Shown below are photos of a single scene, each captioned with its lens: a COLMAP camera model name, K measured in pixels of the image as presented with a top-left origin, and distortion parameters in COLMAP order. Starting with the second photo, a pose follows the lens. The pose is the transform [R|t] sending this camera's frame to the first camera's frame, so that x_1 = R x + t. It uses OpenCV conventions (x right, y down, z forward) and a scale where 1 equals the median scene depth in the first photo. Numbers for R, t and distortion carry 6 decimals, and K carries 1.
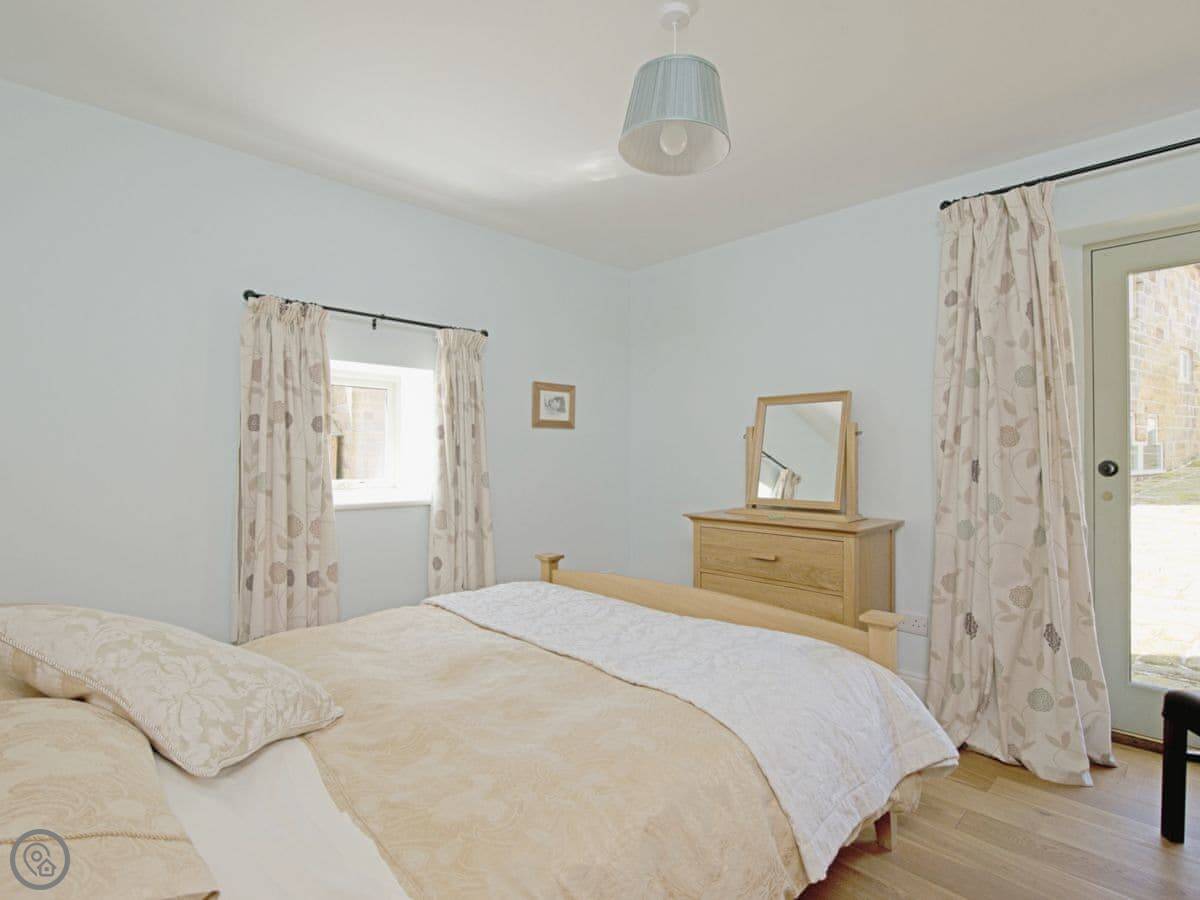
lens RADIAL K [[541.2, 0, 603.2], [0, 541.2, 450.7], [0, 0, 1]] dist [-0.023940, -0.000855]
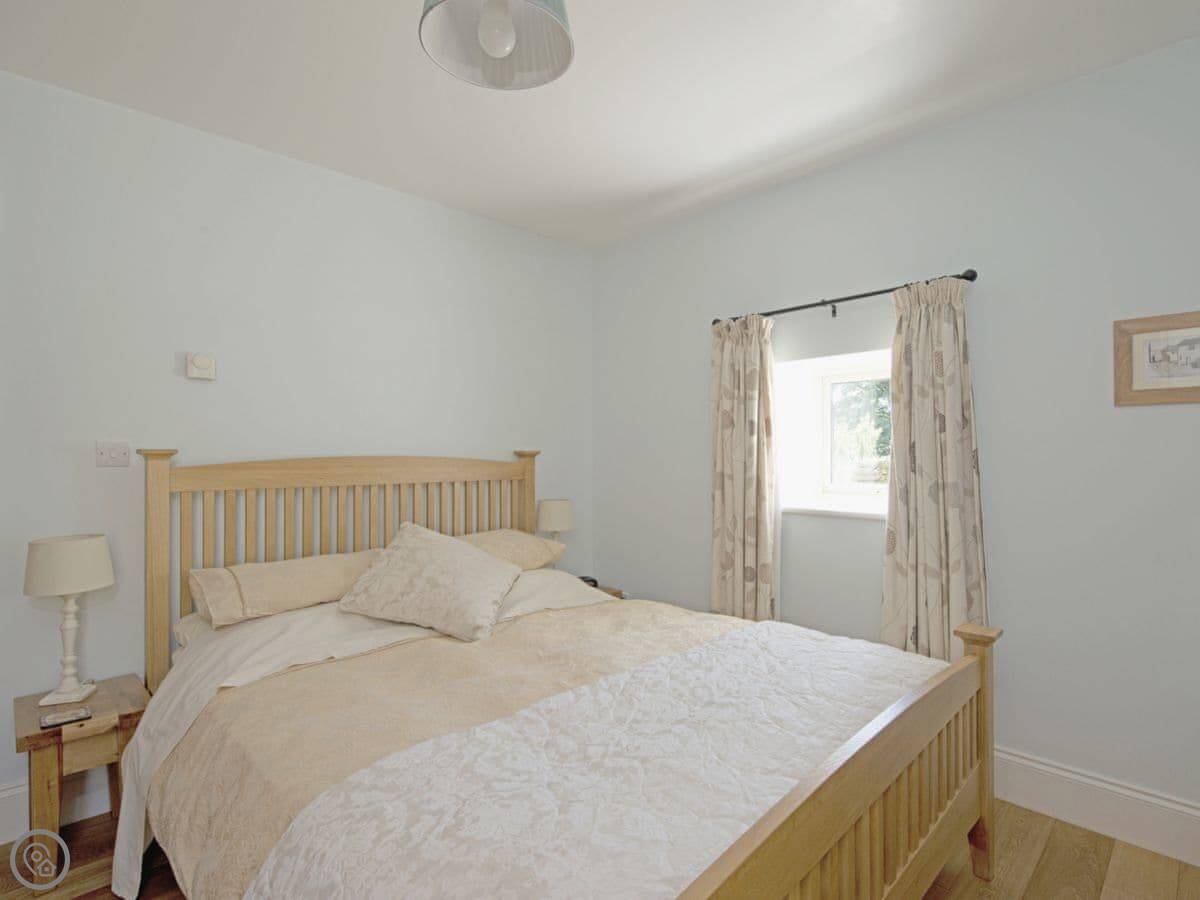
lens RADIAL K [[541.2, 0, 603.2], [0, 541.2, 450.7], [0, 0, 1]] dist [-0.023940, -0.000855]
pose [[0.084430, -0.006792, -0.996406, 0.456969], [0.013321, 0.999895, -0.005687, -0.002395], [0.996340, -0.012793, 0.084511, 0.561995]]
